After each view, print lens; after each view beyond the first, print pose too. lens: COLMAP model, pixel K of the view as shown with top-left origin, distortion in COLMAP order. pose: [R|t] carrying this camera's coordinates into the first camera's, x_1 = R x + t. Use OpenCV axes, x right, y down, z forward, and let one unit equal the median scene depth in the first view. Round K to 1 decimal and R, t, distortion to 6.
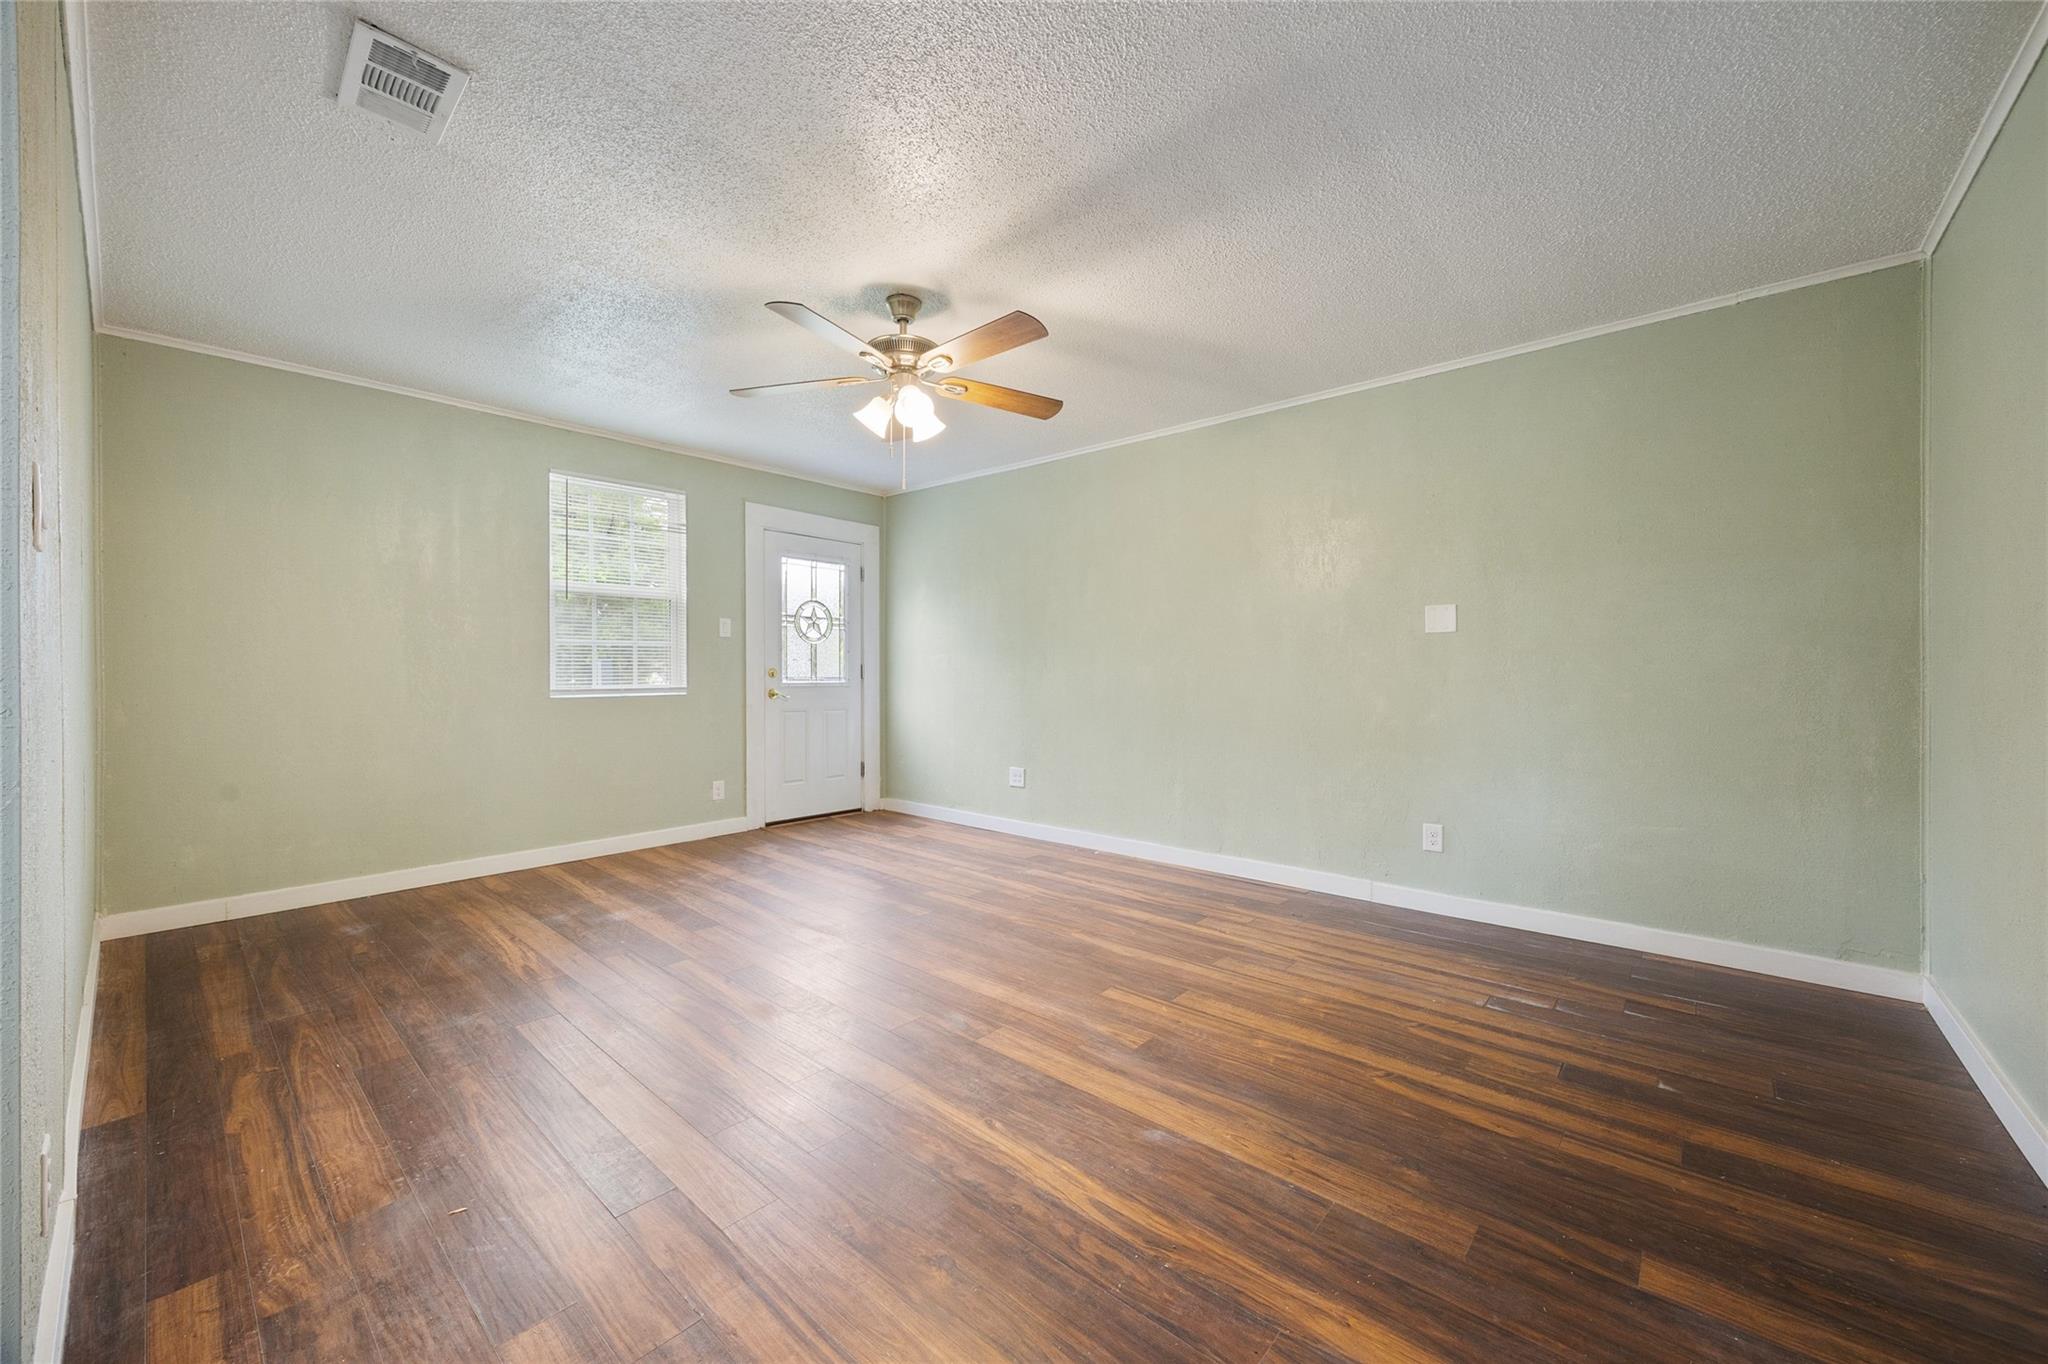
lens RADIAL K [[777.6, 0, 1021.4], [0, 777.6, 681.2], [0, 0, 1]] dist [-0.003941, 0.001006]
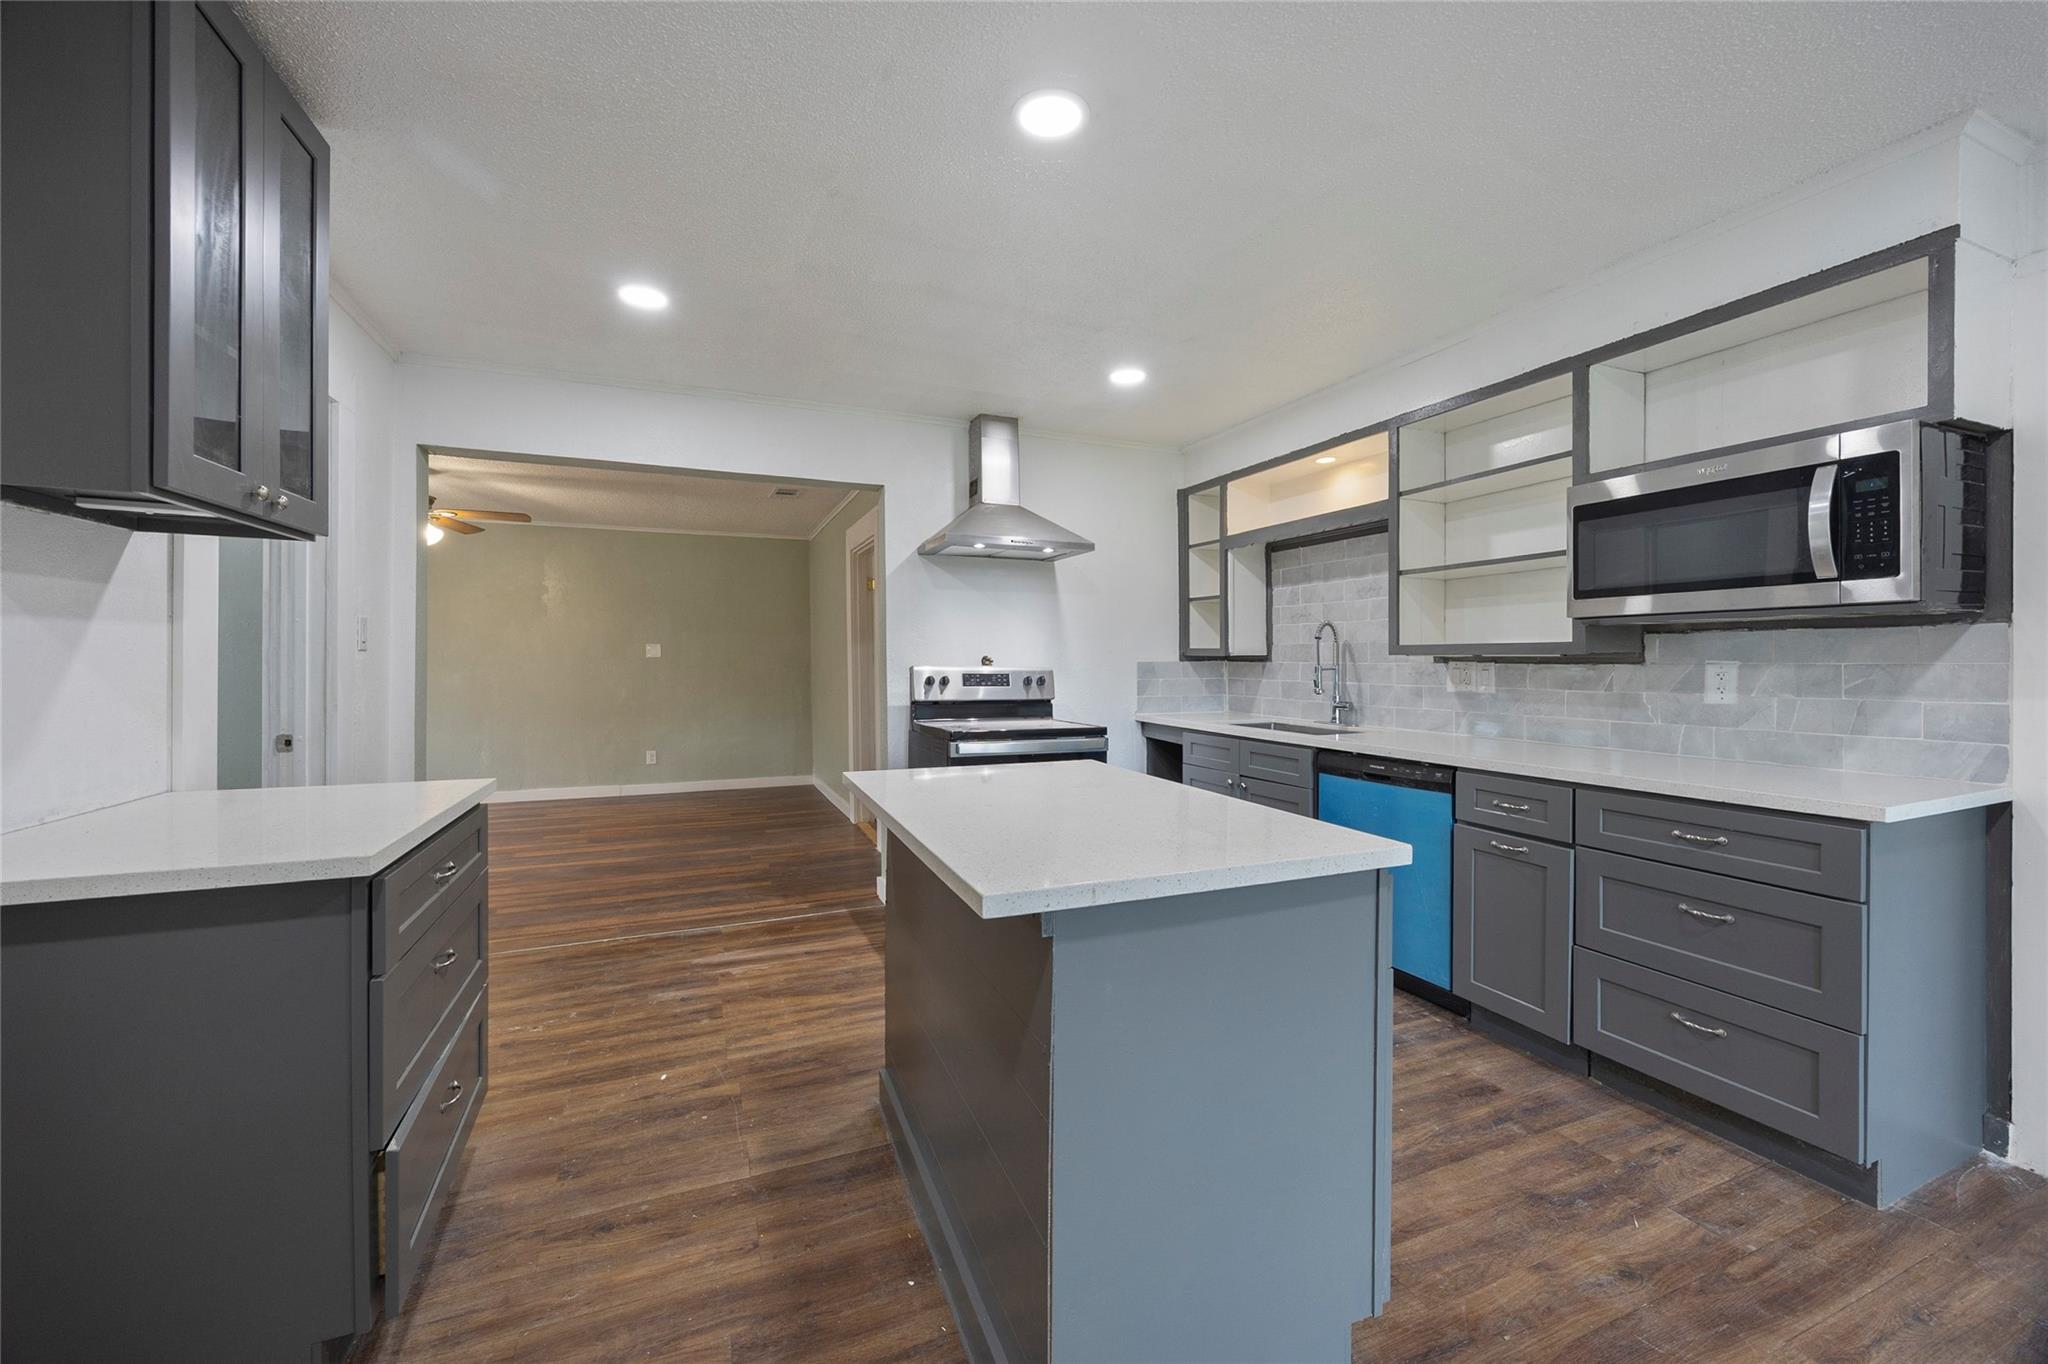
lens RADIAL K [[777.6, 0, 1020.2], [0, 777.6, 670.7], [0, 0, 1]] dist [-0.003941, 0.001006]
pose [[0.435497, -0.007116, 0.900162, -1.150126], [0.007160, 0.999965, 0.004441, -0.039501], [-0.900162, 0.004511, 0.435532, -0.992258]]
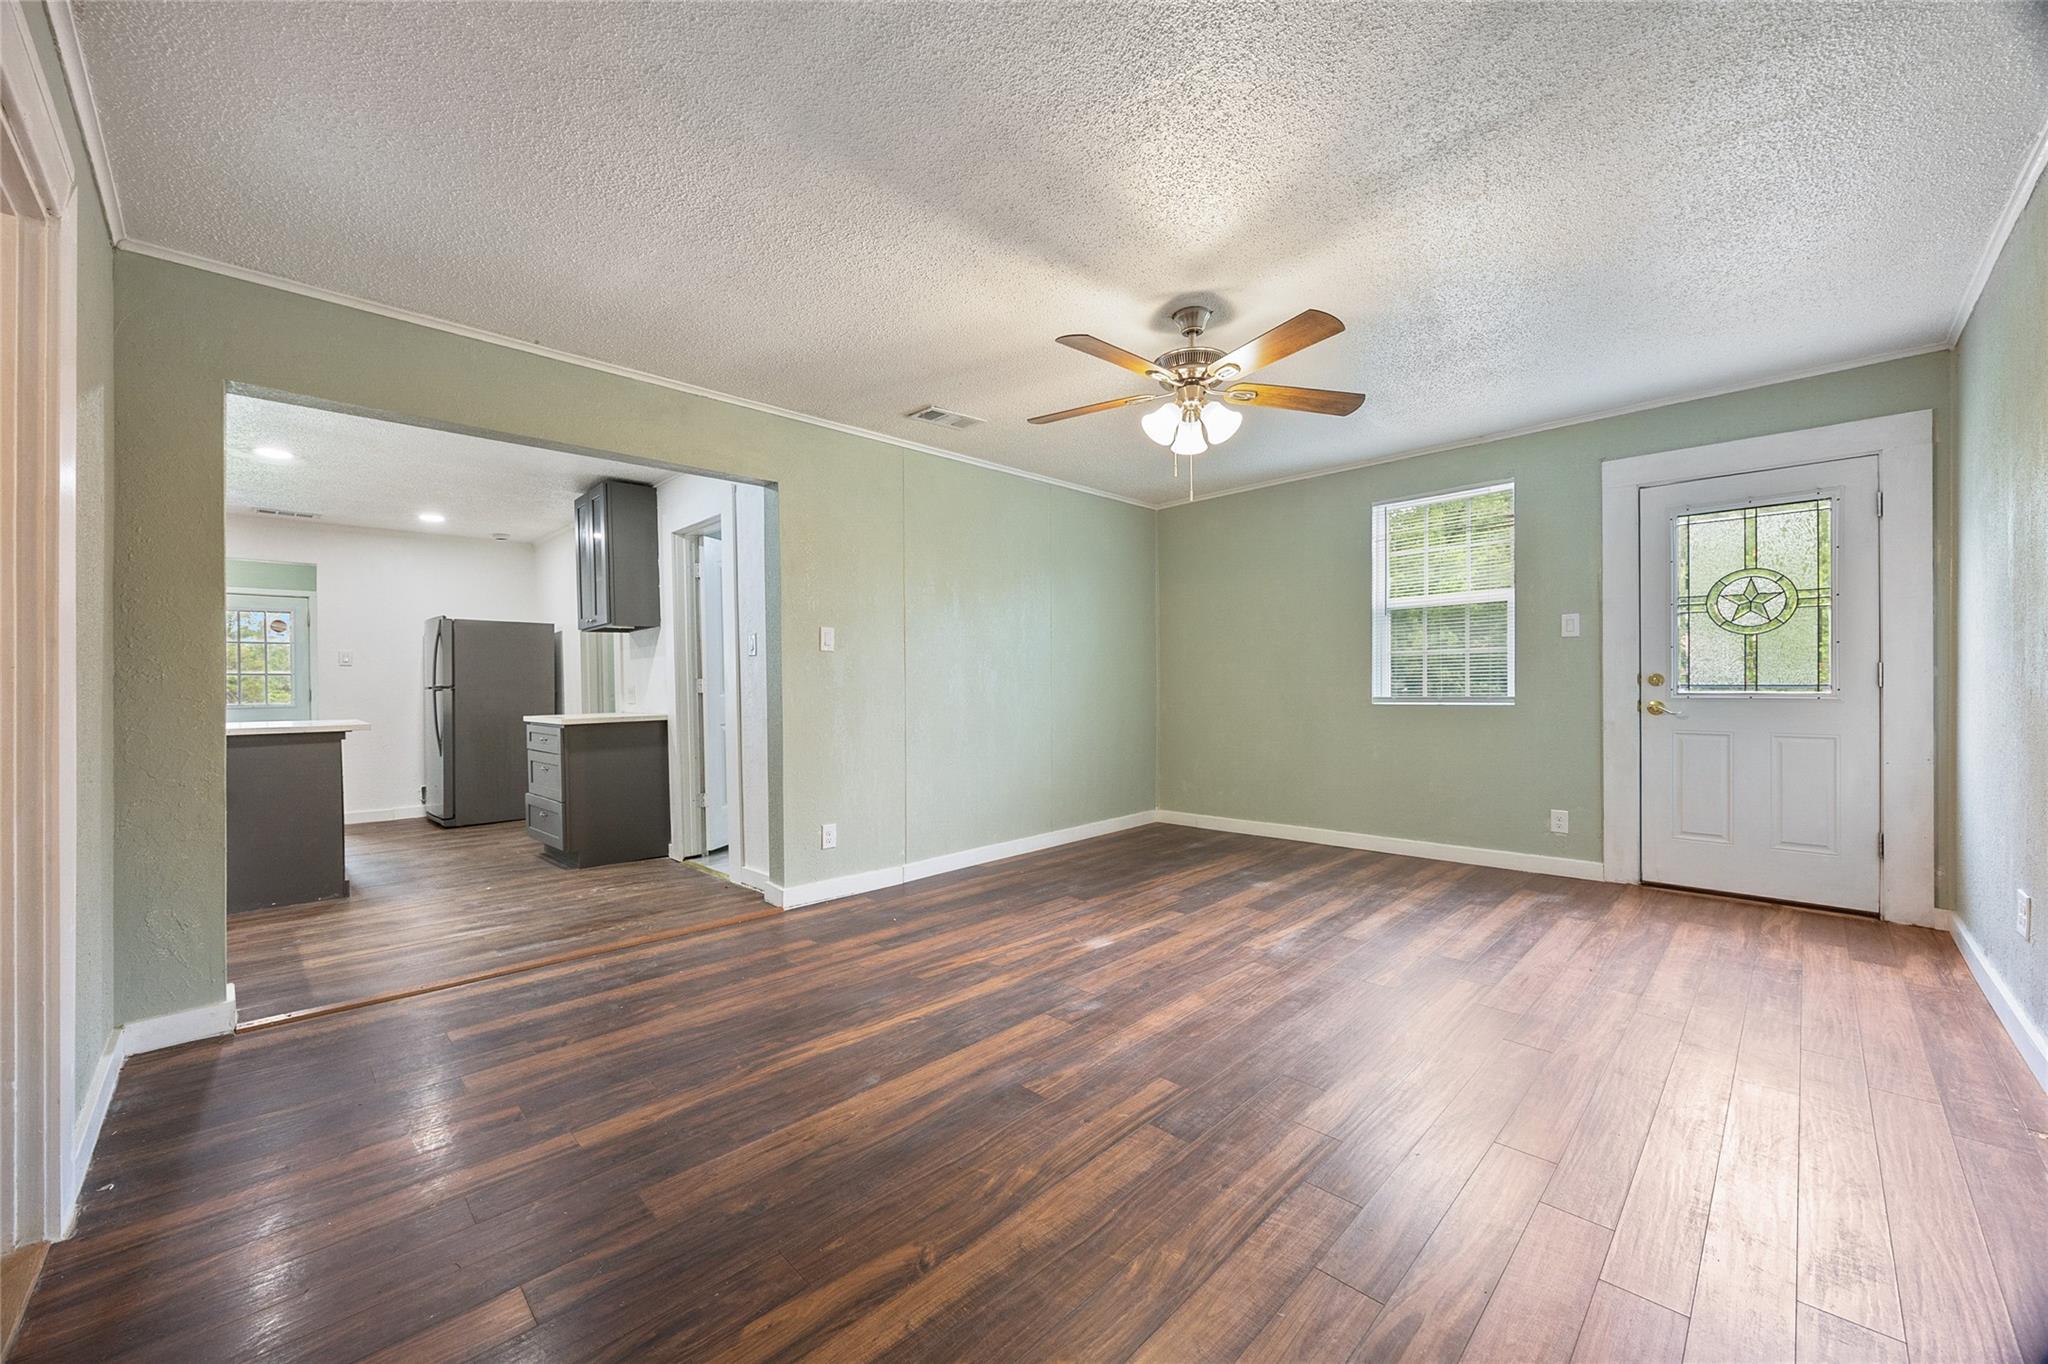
lens RADIAL K [[777.6, 0, 1009.5], [0, 777.6, 682.8], [0, 0, 1]] dist [-0.003941, 0.001006]
pose [[-0.077954, -0.002094, -0.996955, 0.923362], [-0.001746, 0.999997, -0.001964, -0.010751], [0.996955, 0.001588, -0.077957, 0.899349]]
